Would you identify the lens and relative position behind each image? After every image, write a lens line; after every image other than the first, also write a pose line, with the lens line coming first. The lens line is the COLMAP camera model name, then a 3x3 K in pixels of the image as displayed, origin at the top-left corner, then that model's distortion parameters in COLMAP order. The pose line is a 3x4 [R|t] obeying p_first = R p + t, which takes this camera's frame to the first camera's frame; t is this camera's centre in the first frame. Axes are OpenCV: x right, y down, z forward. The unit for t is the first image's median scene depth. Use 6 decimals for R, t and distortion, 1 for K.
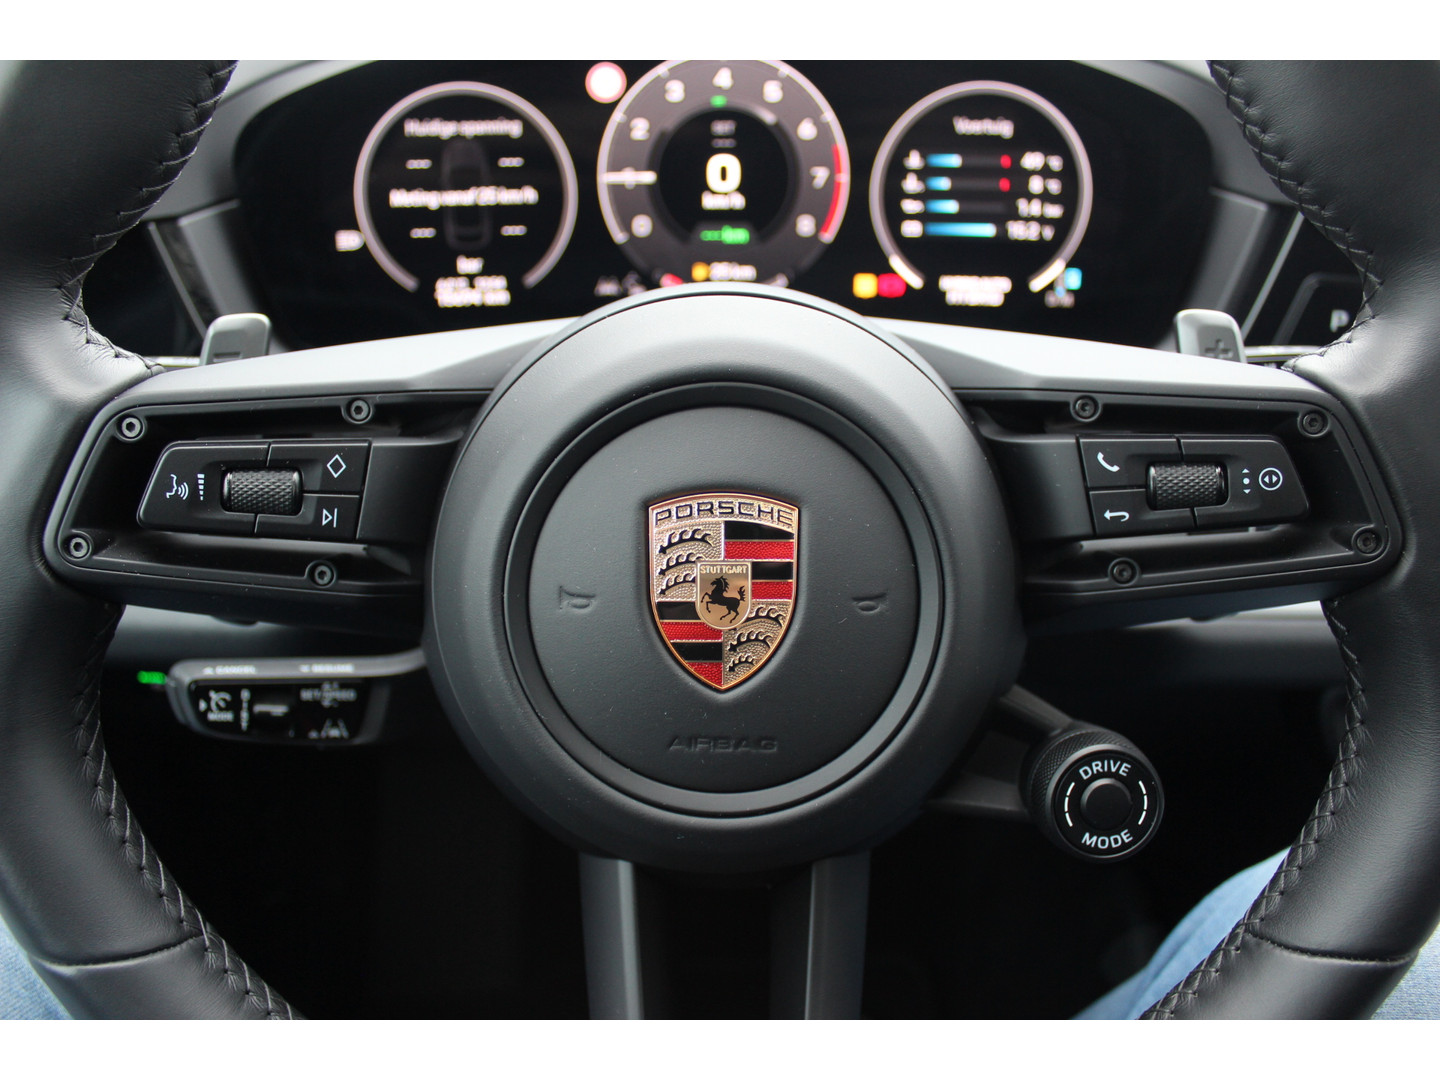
lens RADIAL K [[1136.6, 0, 720.0], [0, 1136.6, 540.0], [0, 0, 1]] dist [-0.173900, 0.145139]
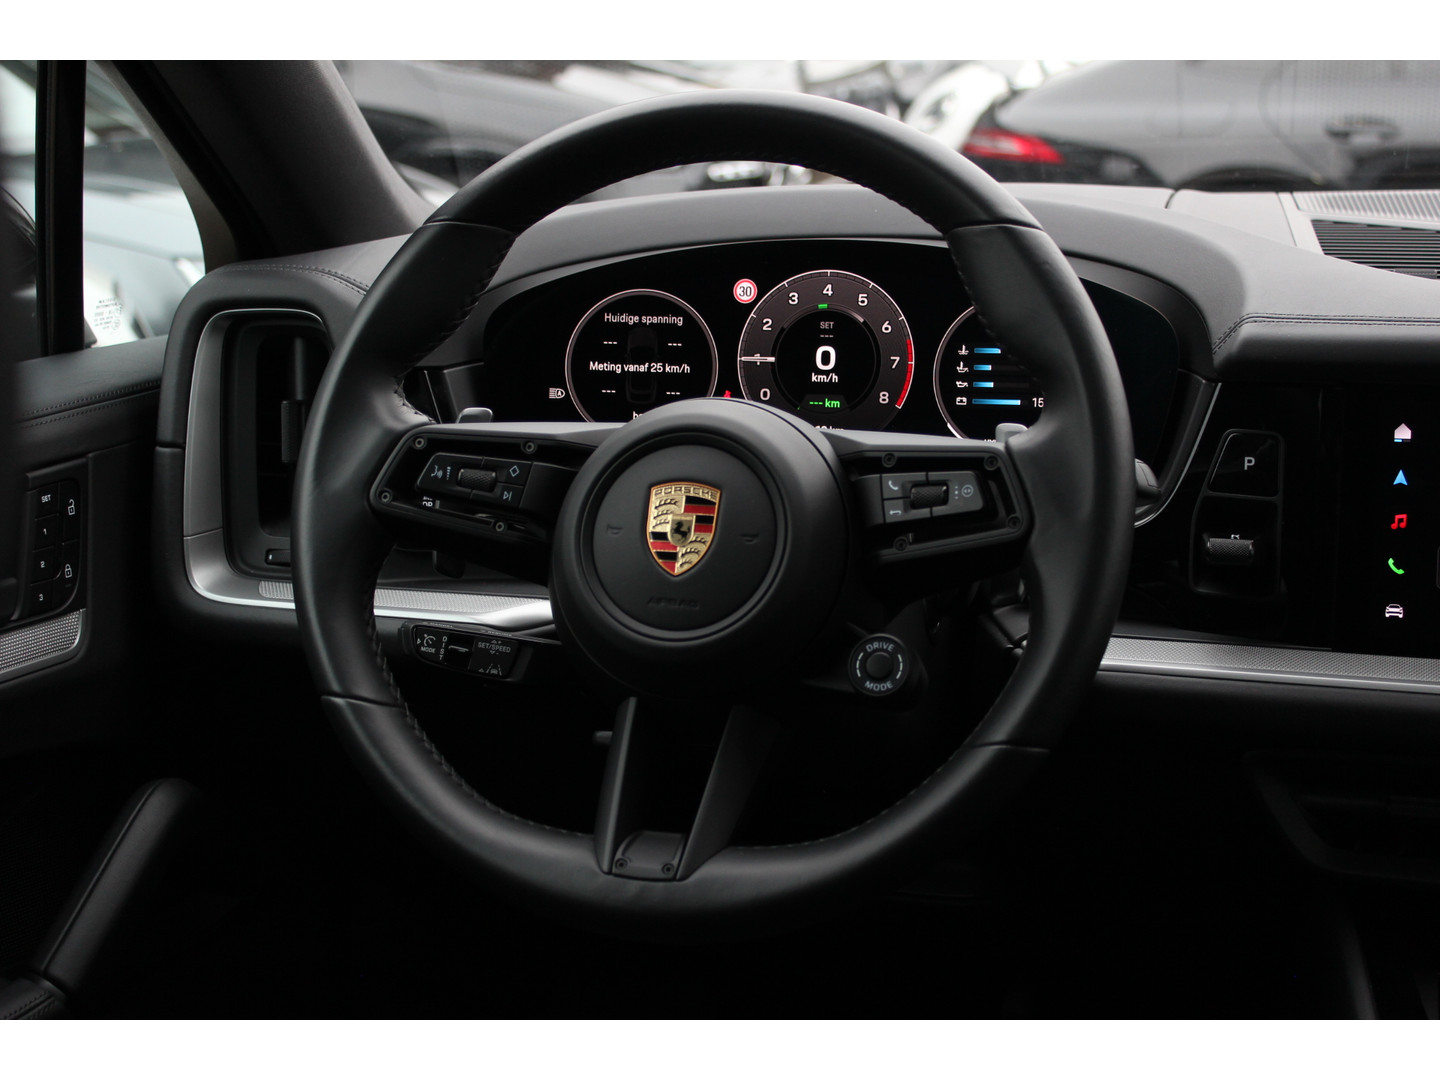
lens RADIAL K [[2152.2, 0, 746.9], [0, 2152.2, 541.7], [0, 0, 1]] dist [-0.048657, 0.150502]
pose [[0.961888, 0.049007, -0.269016, 1.084338], [-0.119233, 0.960525, -0.251345, 0.960843], [0.246079, 0.273842, 0.929761, -2.411667]]
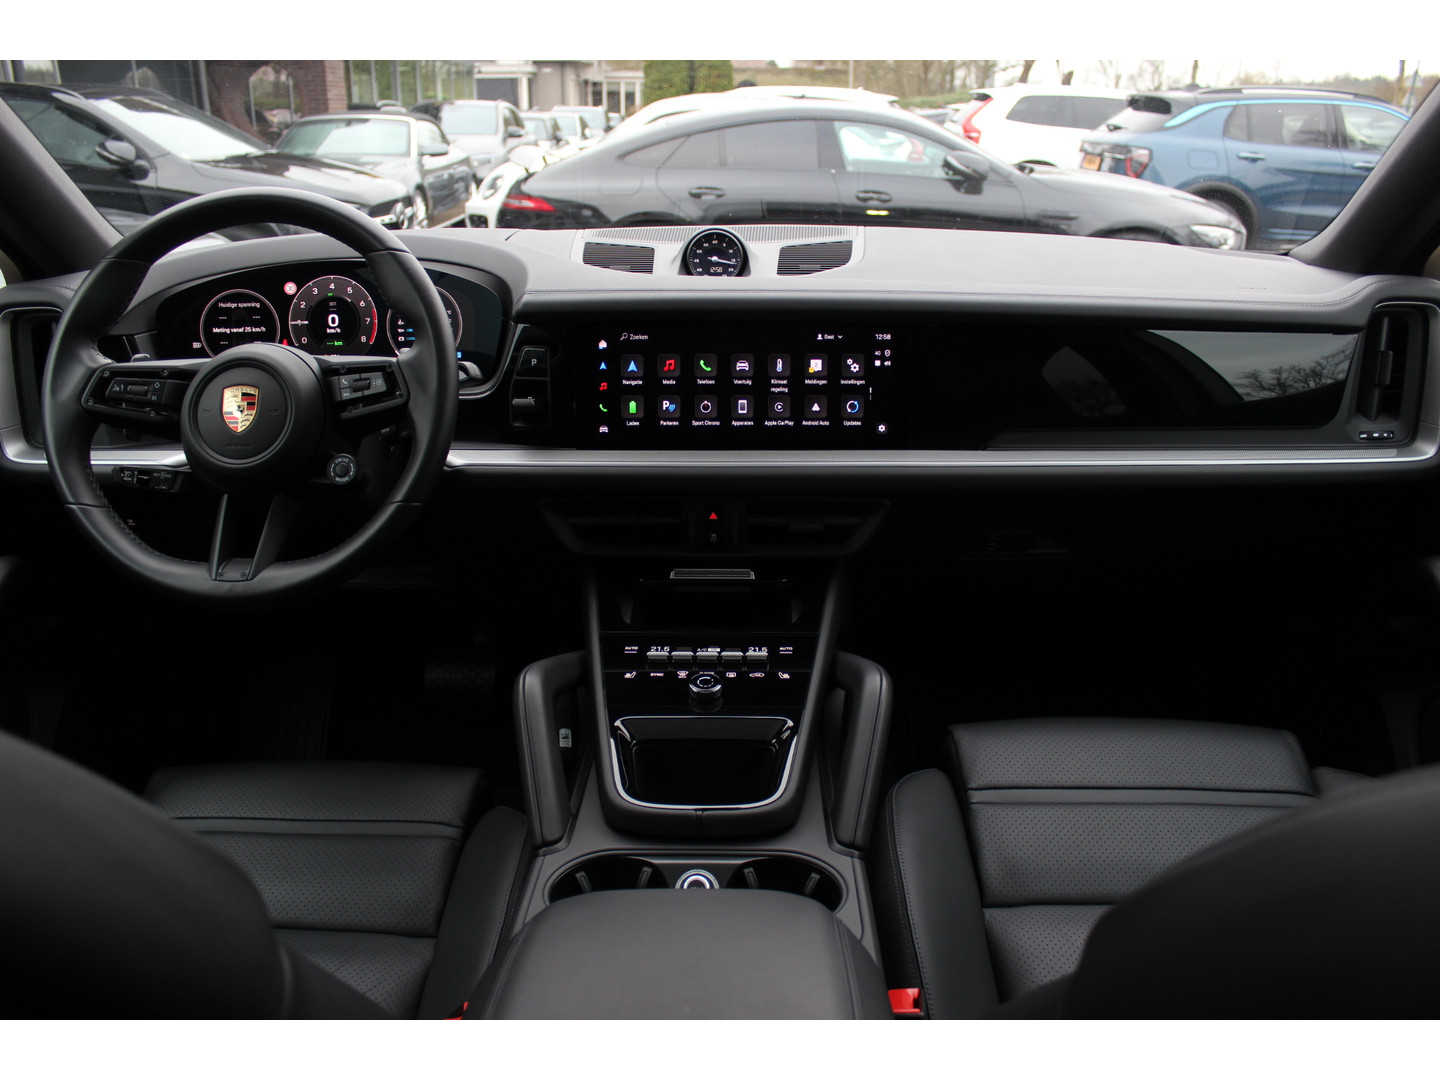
lens RADIAL K [[1136.6, 0, 720.0], [0, 1136.6, 540.0], [0, 0, 1]] dist [-0.173900, 0.145139]
pose [[0.999969, 0.000554, -0.007835, 1.665703], [-0.001790, 0.987339, -0.158612, 1.075512], [0.007648, 0.158621, 0.987310, -2.700027]]
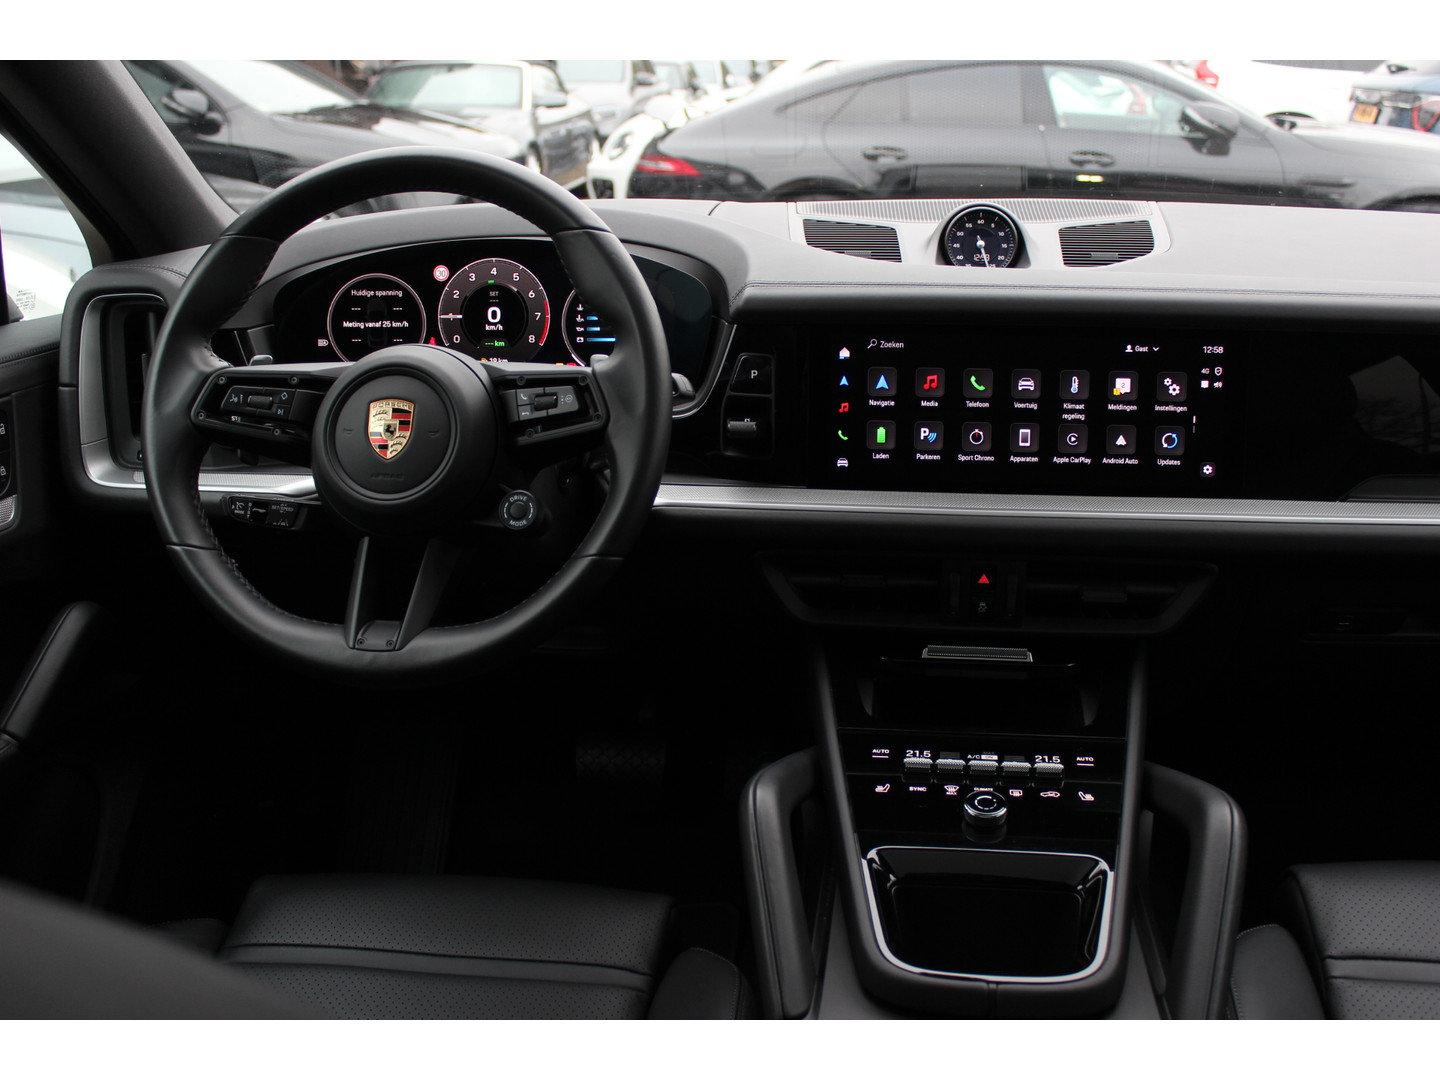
lens RADIAL K [[1376.9, 0, 729.0], [0, 1376.9, 534.3], [0, 0, 1]] dist [-0.145387, 0.149399]
pose [[0.992914, 0.025622, -0.116036, 1.322137], [-0.046816, 0.981848, -0.183801, 0.939482], [0.109221, 0.187931, 0.976091, -2.458124]]
